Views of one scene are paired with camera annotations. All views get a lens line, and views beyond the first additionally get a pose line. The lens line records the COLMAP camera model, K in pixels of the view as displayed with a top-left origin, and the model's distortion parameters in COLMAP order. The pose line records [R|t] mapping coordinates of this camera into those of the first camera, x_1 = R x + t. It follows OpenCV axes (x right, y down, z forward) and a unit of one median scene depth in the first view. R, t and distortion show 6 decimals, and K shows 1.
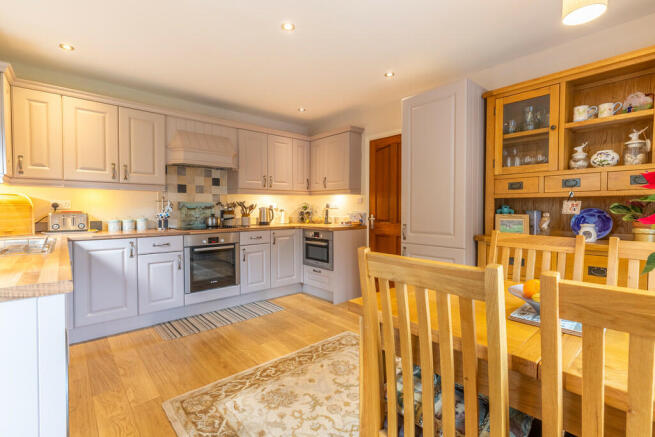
lens RADIAL K [[302.3, 0, 327.5], [0, 302.3, 218.5], [0, 0, 1]] dist [-0.001047, -0.000298]
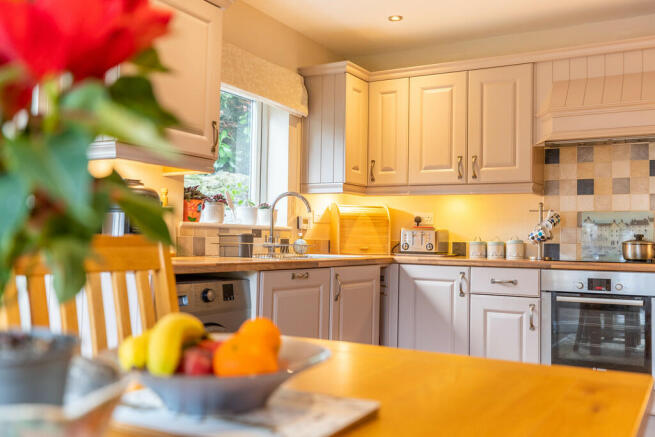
lens RADIAL K [[644.1, 0, 327.5], [0, 644.1, 218.5], [0, 0, 1]] dist [0.008752, 0.003559]
pose [[0.318127, -0.025512, -0.947705, 0.556995], [-0.046597, 0.998009, -0.042508, 0.032725], [0.946902, 0.057683, 0.316304, 0.263246]]
